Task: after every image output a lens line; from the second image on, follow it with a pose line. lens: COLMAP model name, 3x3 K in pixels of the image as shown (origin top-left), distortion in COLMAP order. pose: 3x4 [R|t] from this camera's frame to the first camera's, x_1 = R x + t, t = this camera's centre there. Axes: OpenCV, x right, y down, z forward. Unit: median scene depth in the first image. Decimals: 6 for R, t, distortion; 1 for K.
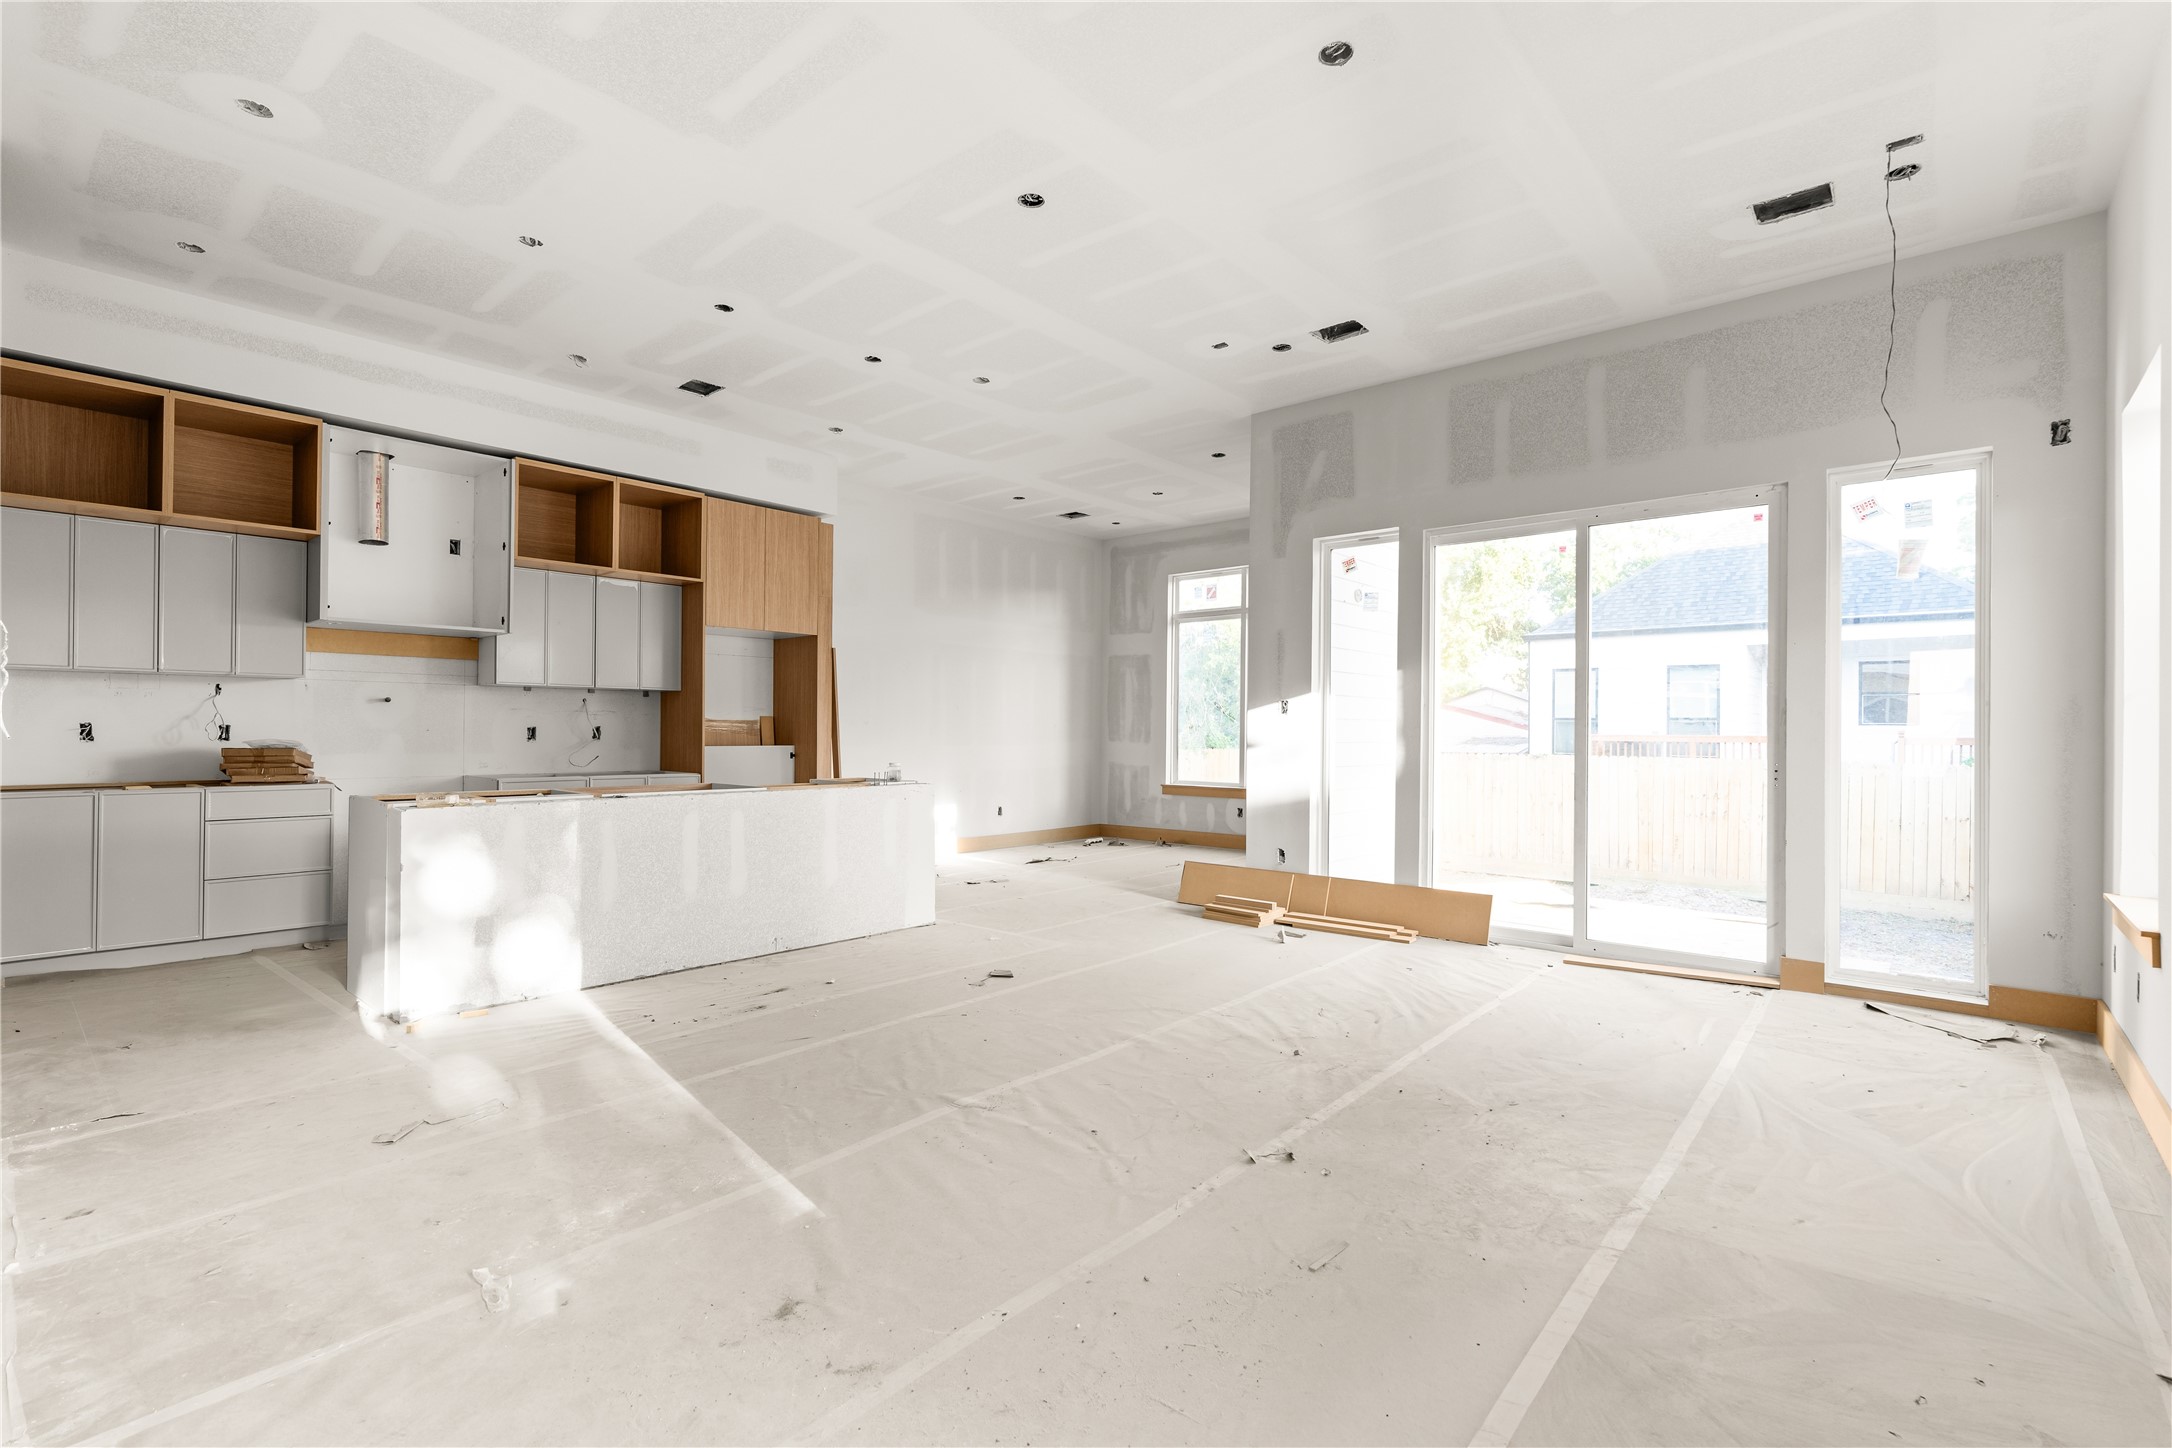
lens RADIAL K [[970.7, 0, 1090.1], [0, 970.7, 725.7], [0, 0, 1]] dist [-0.005920, -0.000195]
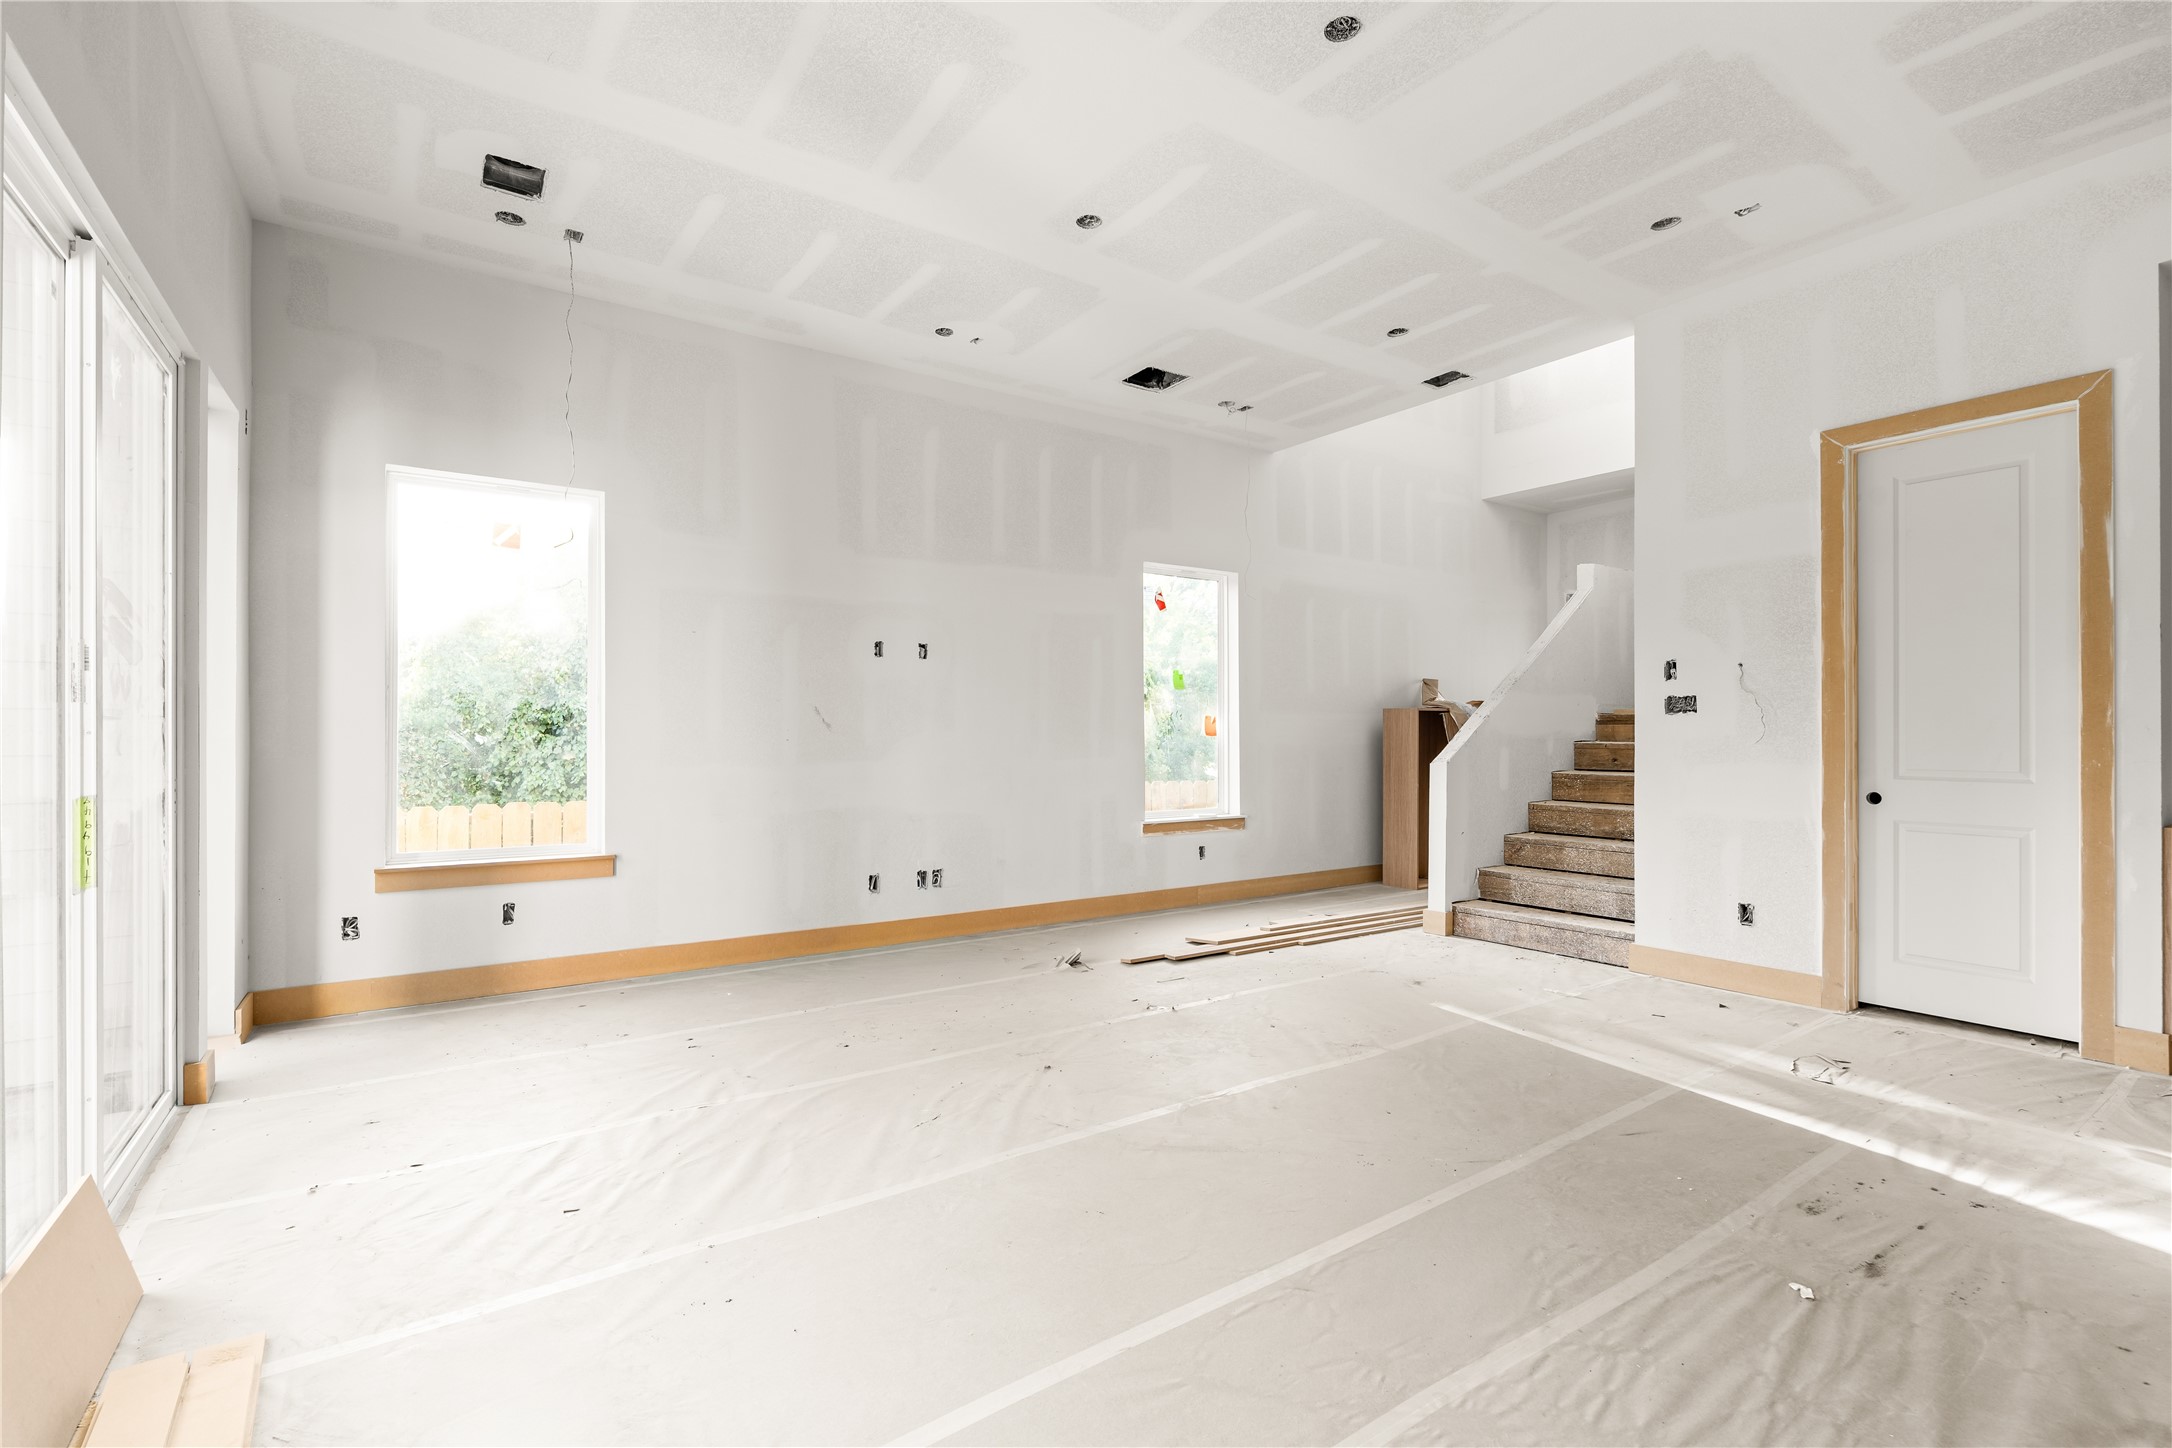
lens RADIAL K [[970.7, 0, 1088.6], [0, 970.7, 730.8], [0, 0, 1]] dist [-0.005920, -0.000195]
pose [[-0.969005, -0.007032, 0.246940, -0.041144], [-0.008192, 0.999960, -0.003667, 0.002256], [-0.246904, -0.005577, -0.969024, 1.227911]]
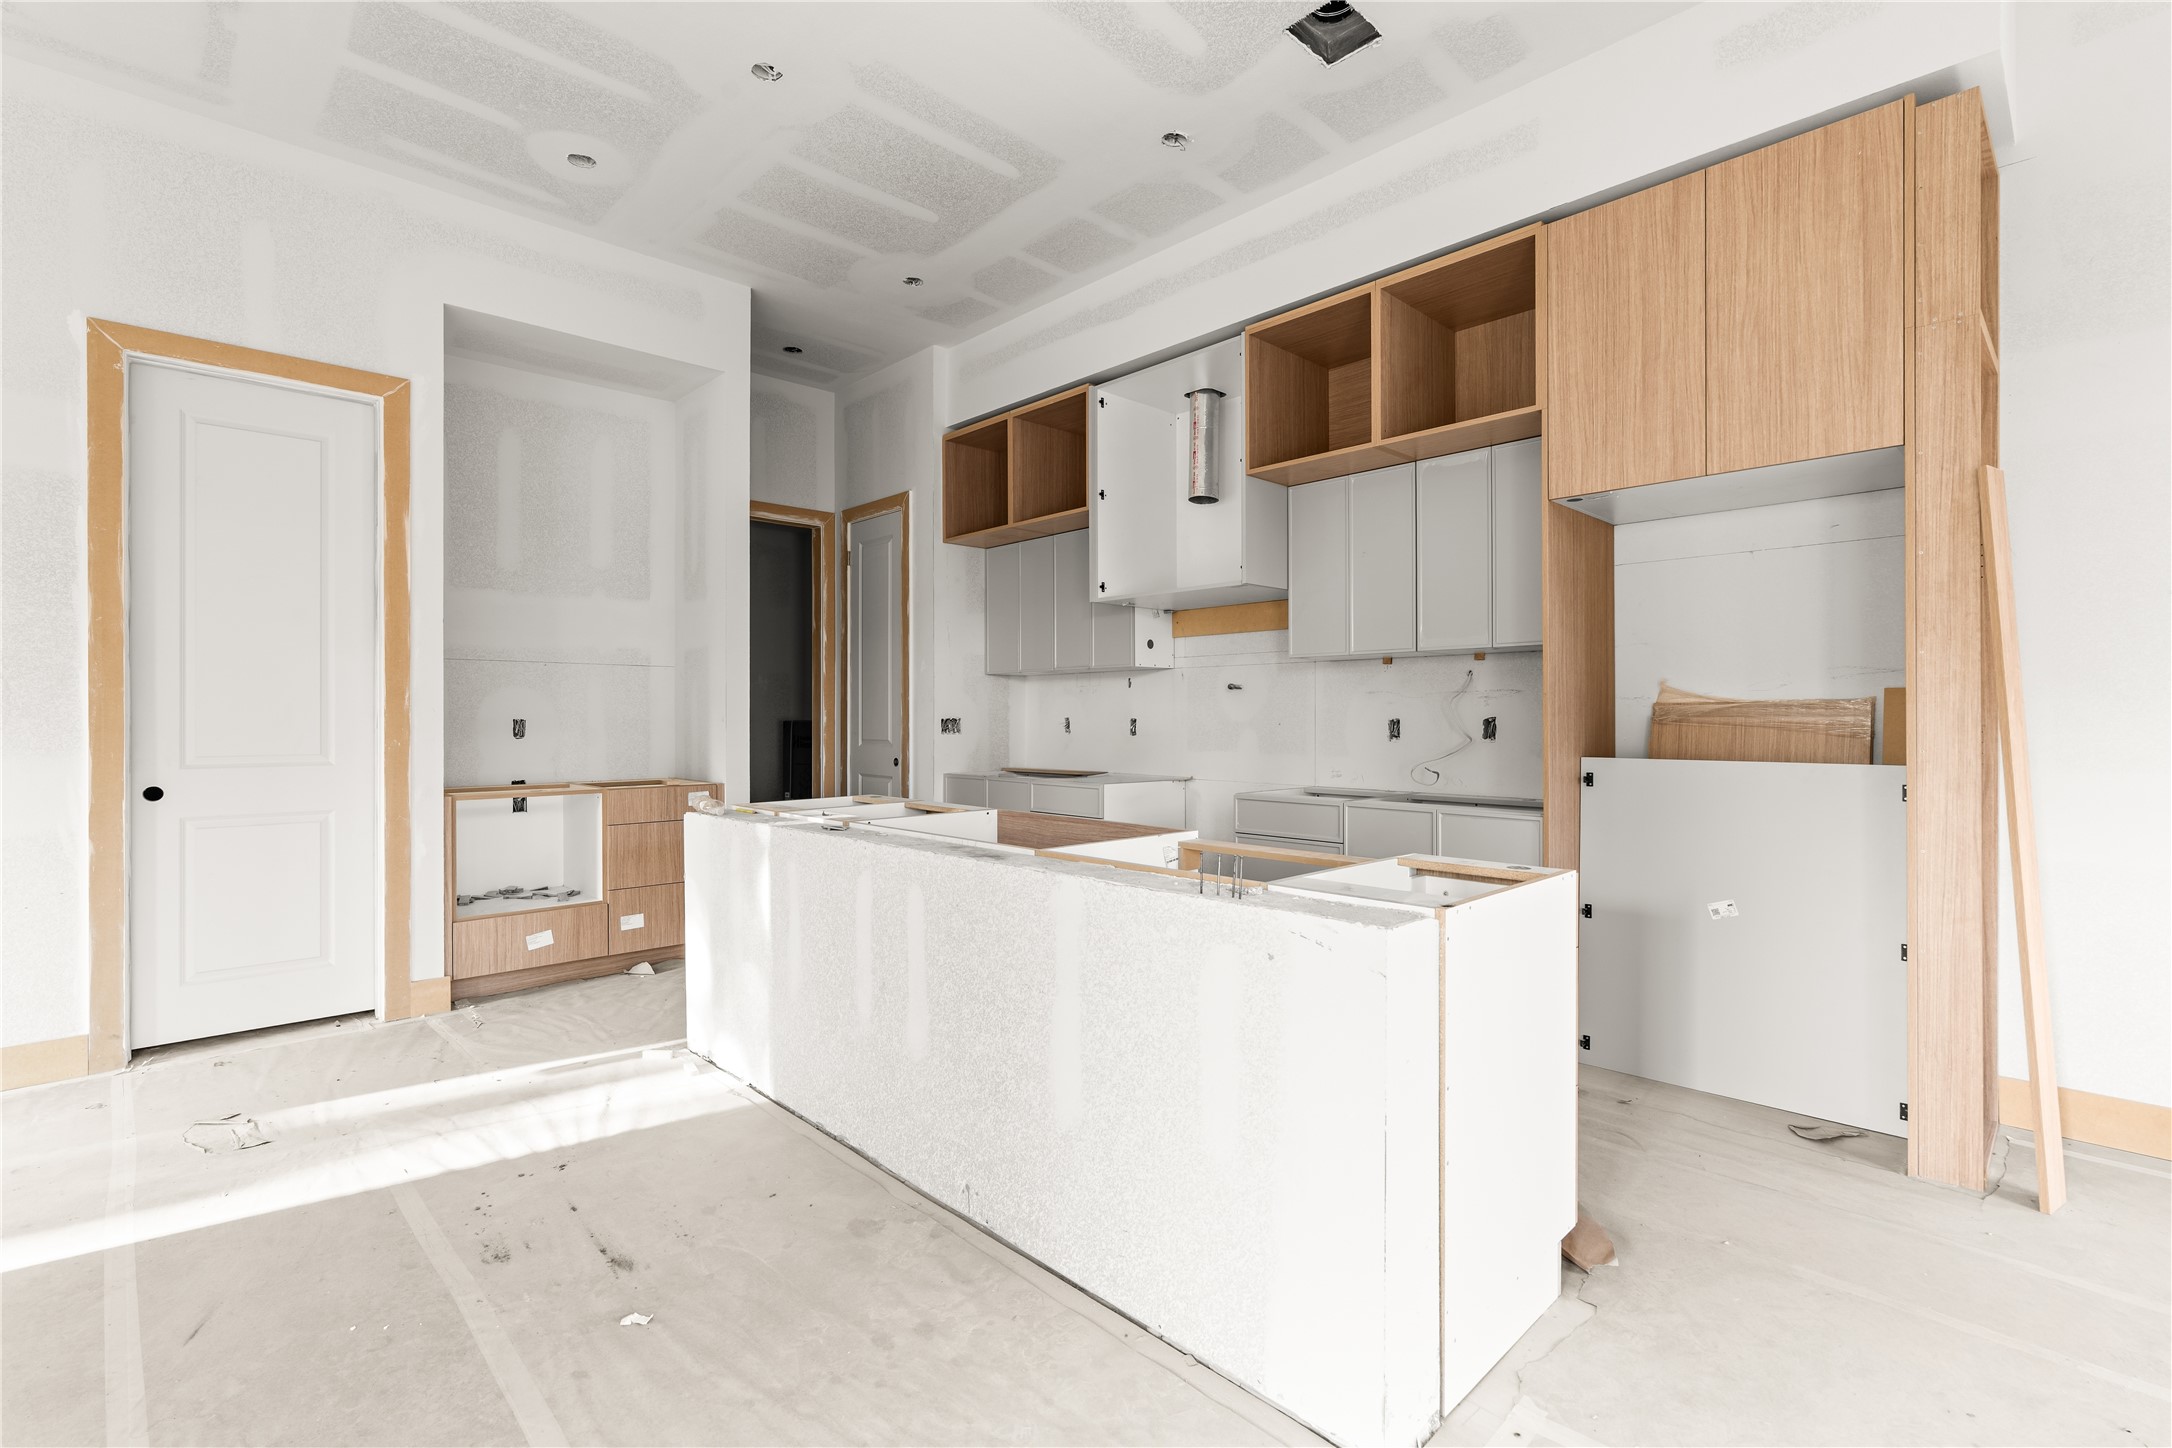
lens RADIAL K [[970.7, 0, 1076.9], [0, 970.7, 713.5], [0, 0, 1]] dist [-0.005920, -0.000195]
pose [[-0.089520, -0.010827, -0.995926, 0.108097], [0.004213, 0.999928, -0.011249, 0.005274], [0.995976, -0.005203, -0.089468, 0.988844]]
